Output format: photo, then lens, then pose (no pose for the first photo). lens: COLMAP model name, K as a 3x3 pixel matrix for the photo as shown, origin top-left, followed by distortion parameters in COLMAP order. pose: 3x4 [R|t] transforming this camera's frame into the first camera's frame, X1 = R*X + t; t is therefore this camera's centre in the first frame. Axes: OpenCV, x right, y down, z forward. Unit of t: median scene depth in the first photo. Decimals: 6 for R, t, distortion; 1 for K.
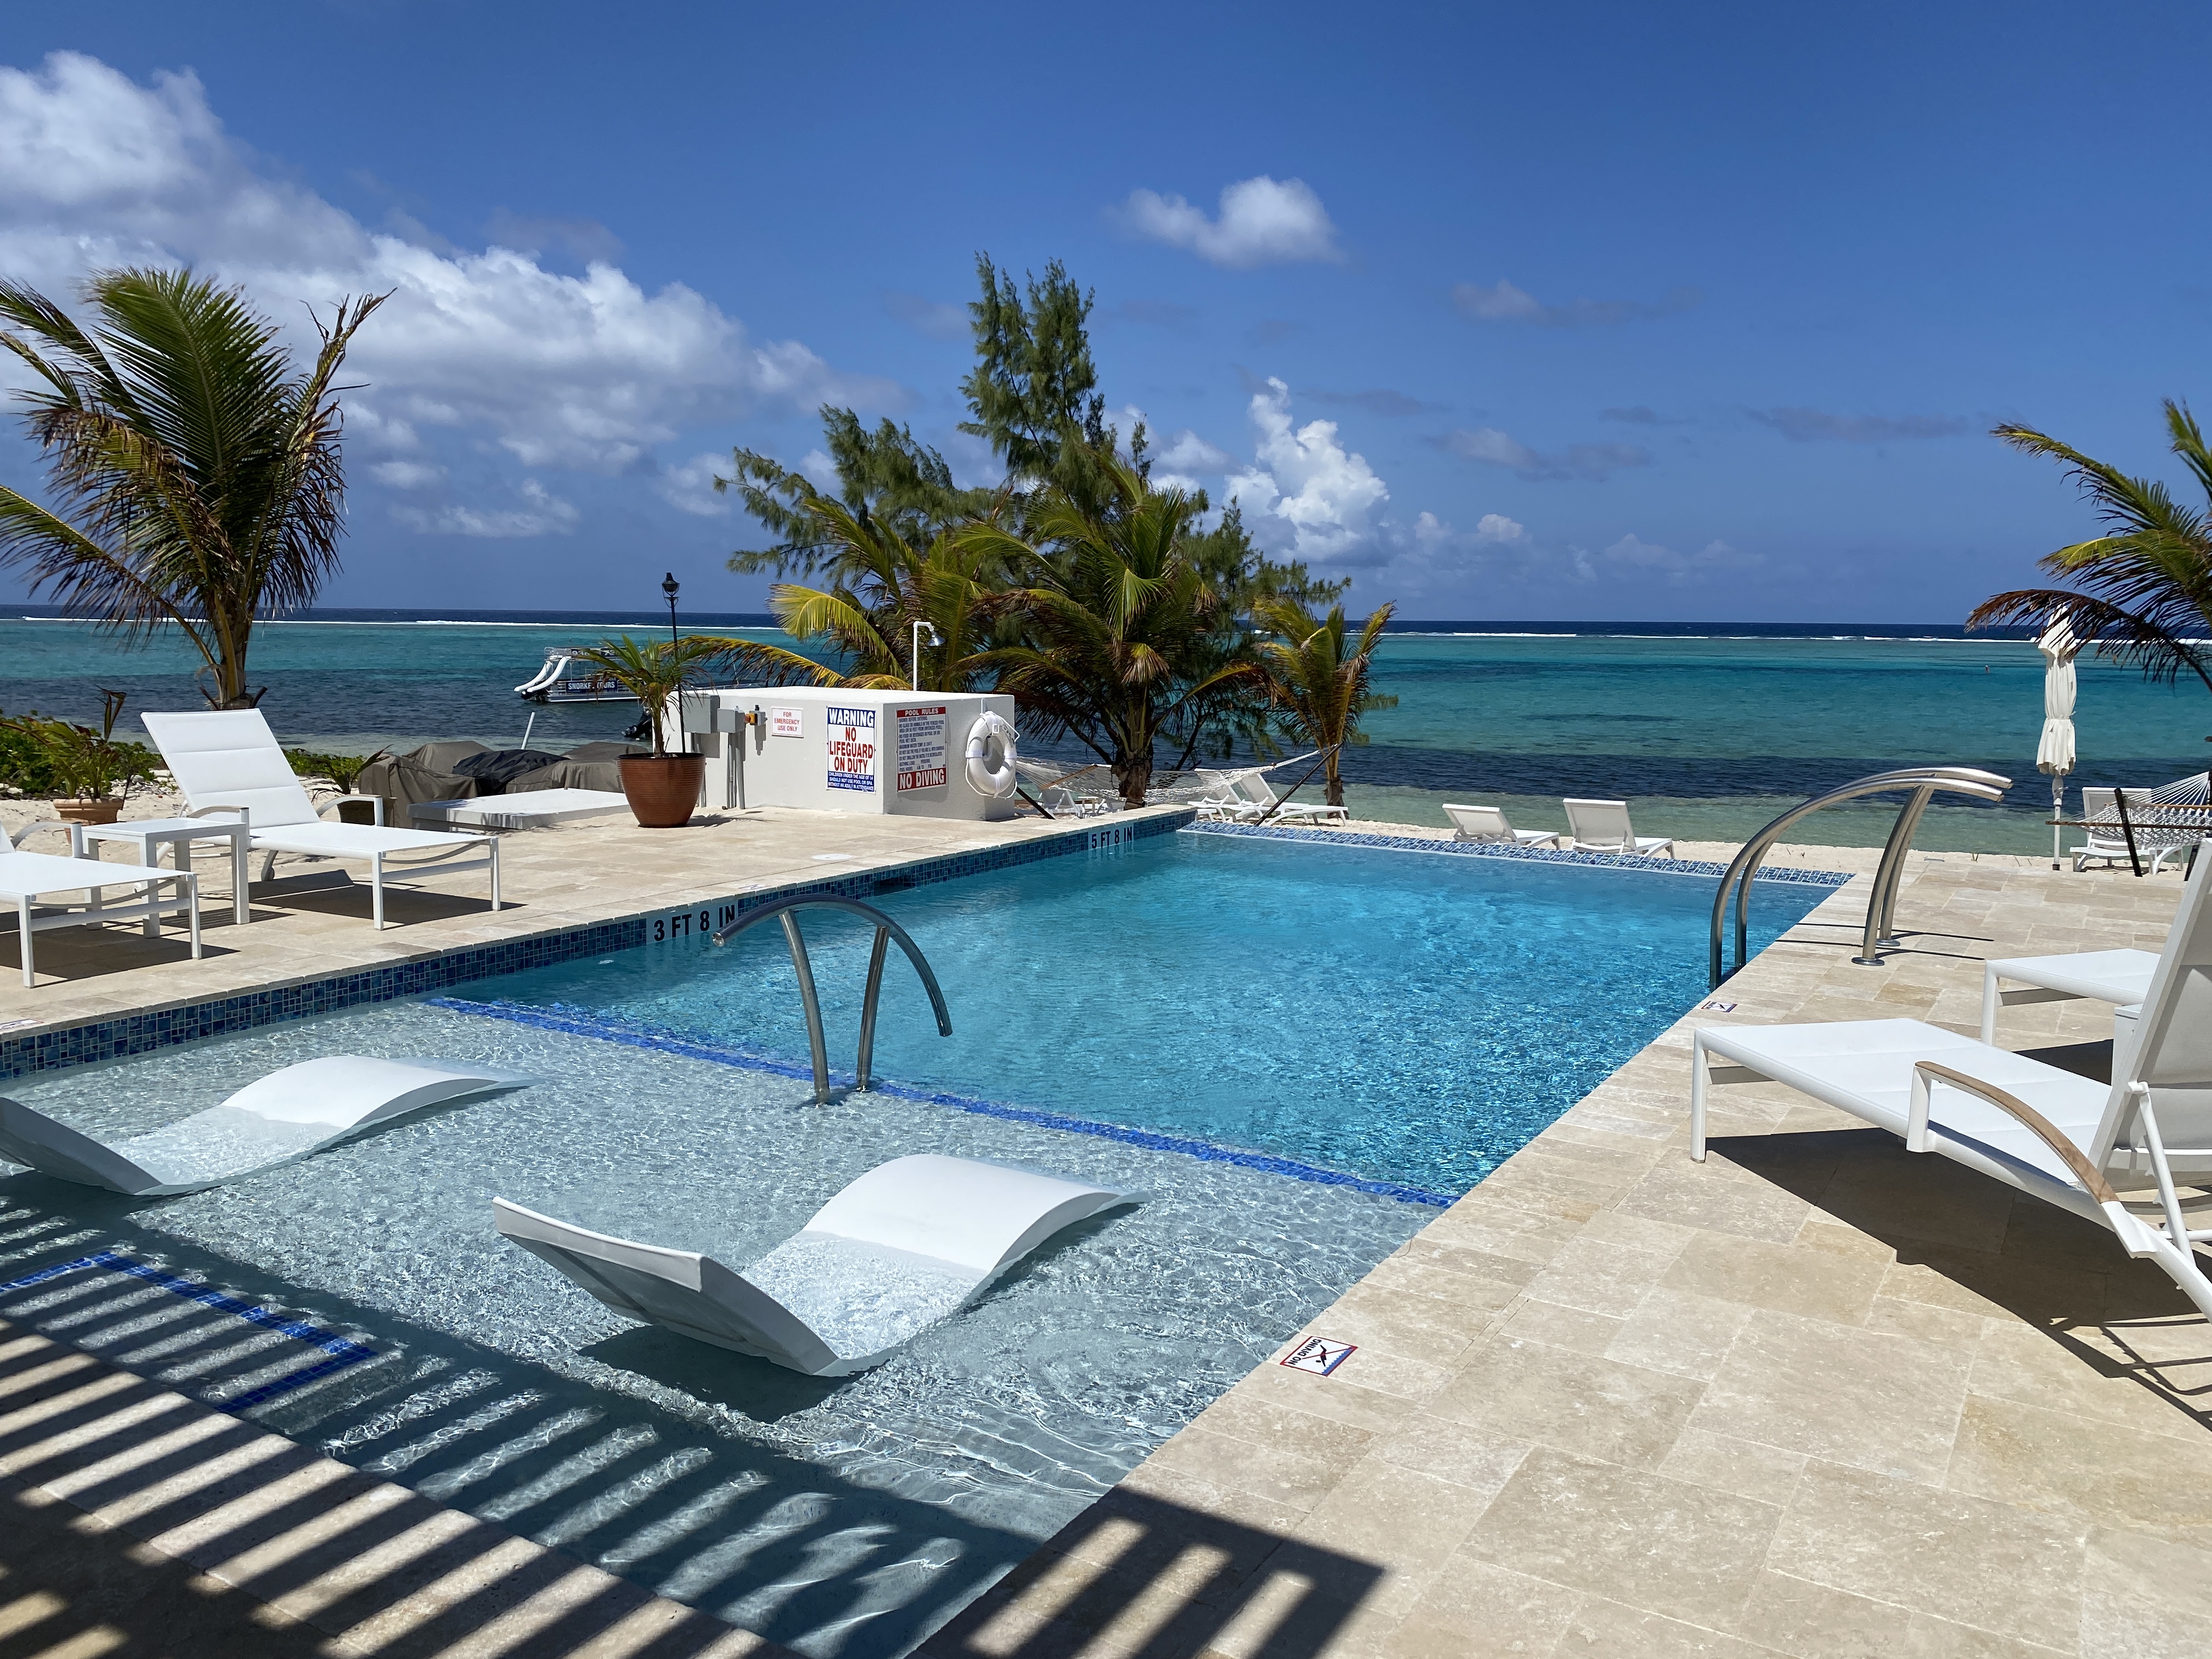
lens RADIAL K [[1693.6, 0, 1099.2], [0, 1693.6, 839.1], [0, 0, 1]] dist [0.045073, -0.053038]
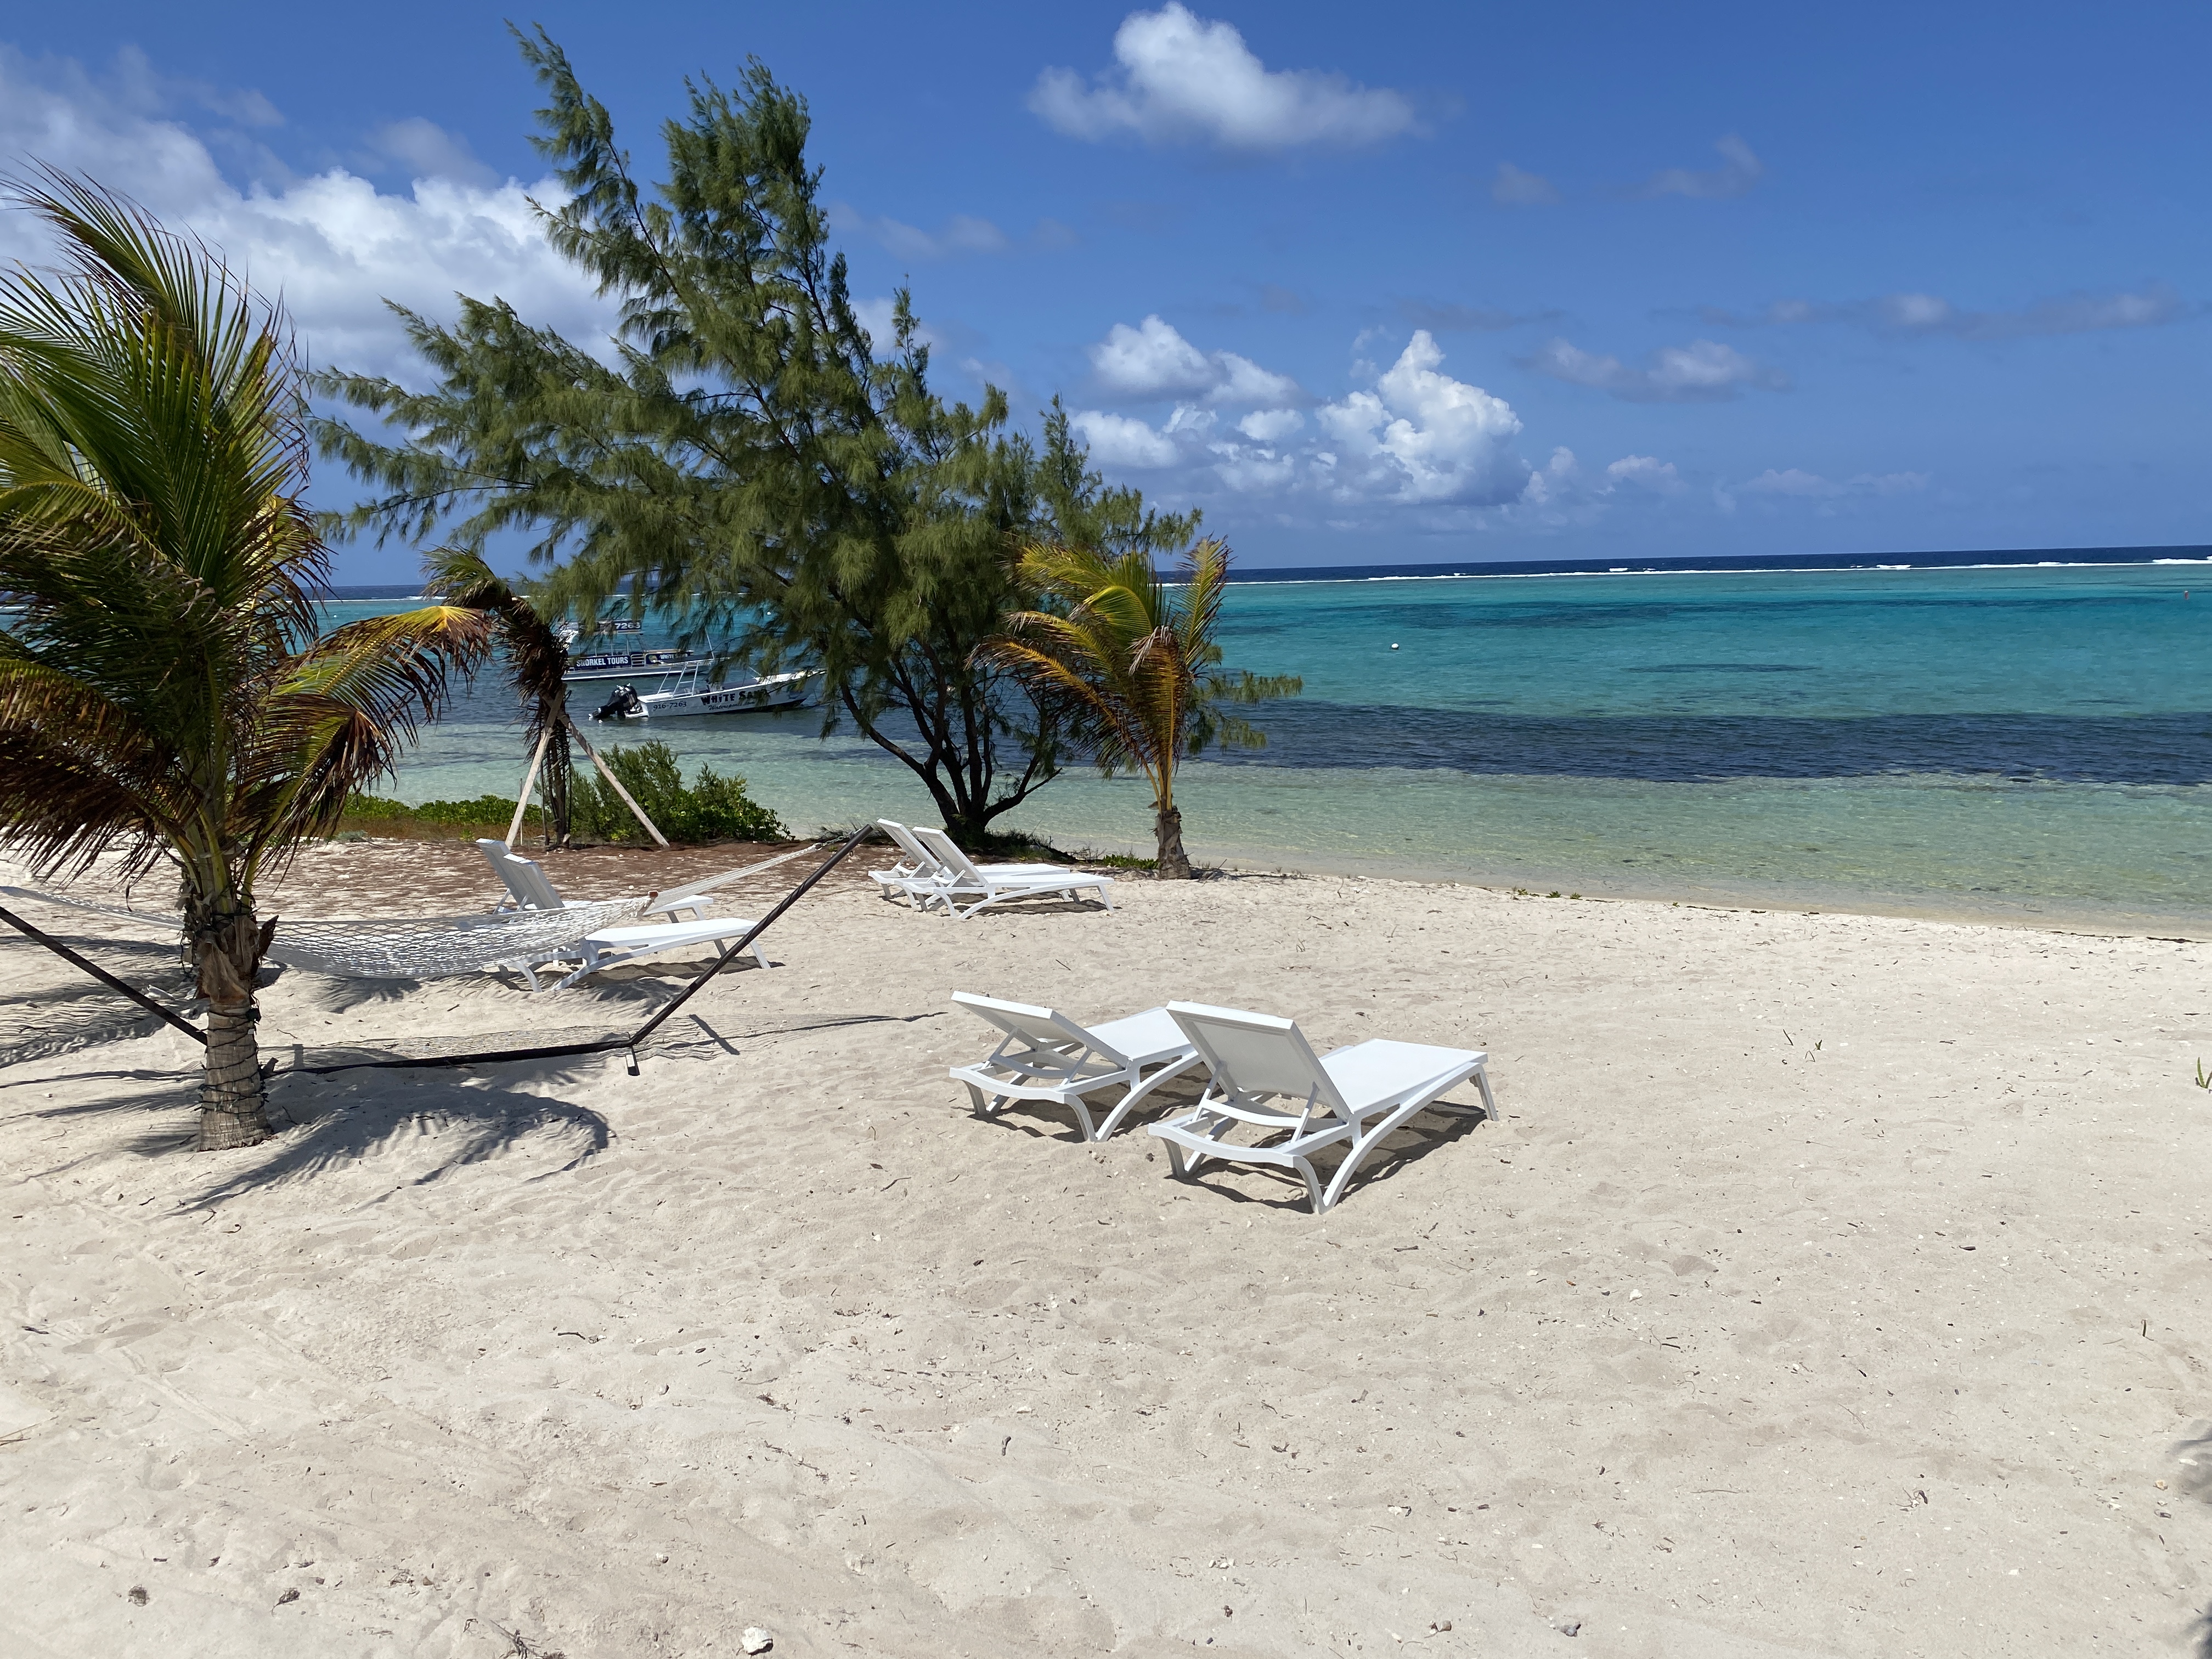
lens RADIAL K [[1693.6, 0, 1082.5], [0, 1693.6, 833.2], [0, 0, 1]] dist [0.045073, -0.053038]
pose [[0.995067, -0.019760, -0.097221, 0.376607], [0.022096, 0.999491, 0.023006, -0.094948], [0.096717, -0.025040, 0.994997, 0.739412]]
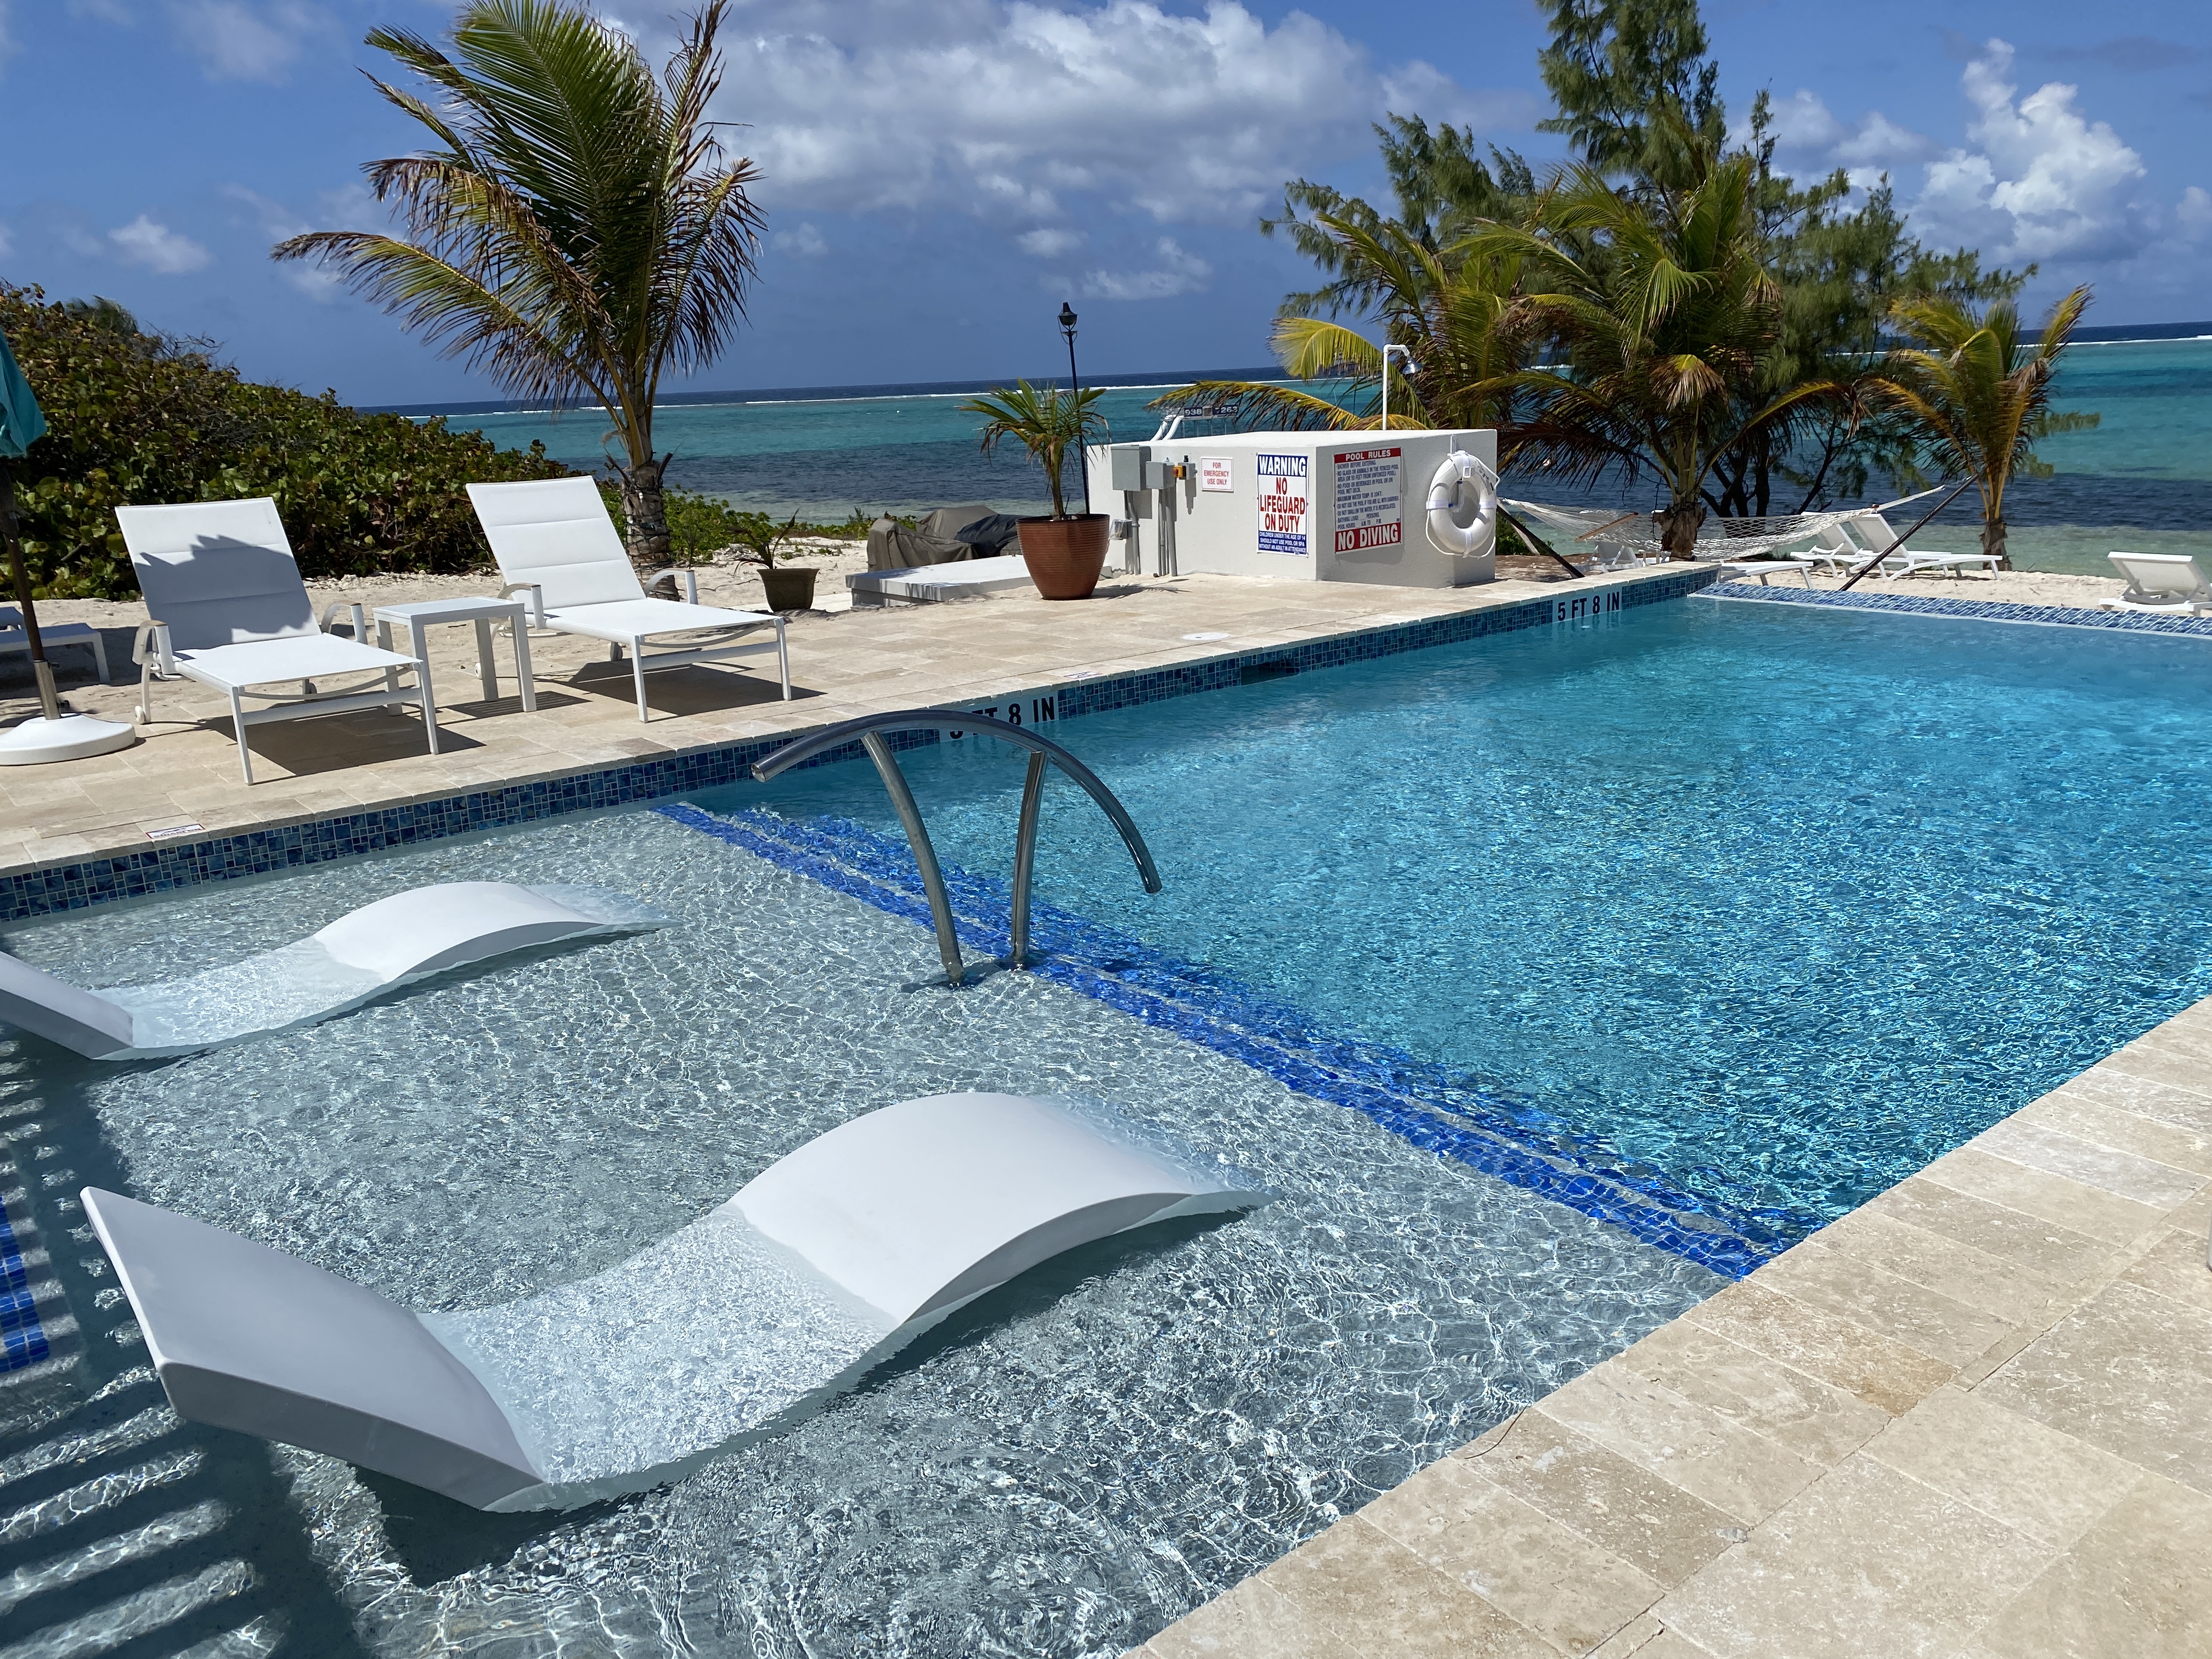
lens RADIAL K [[1693.6, 0, 1101.2], [0, 1693.6, 820.7], [0, 0, 1]] dist [0.045073, -0.053038]
pose [[0.934887, 0.039480, -0.352742, 0.072526], [0.007596, 0.991342, 0.131088, -0.006730], [0.354863, -0.125232, 0.926493, 0.141906]]
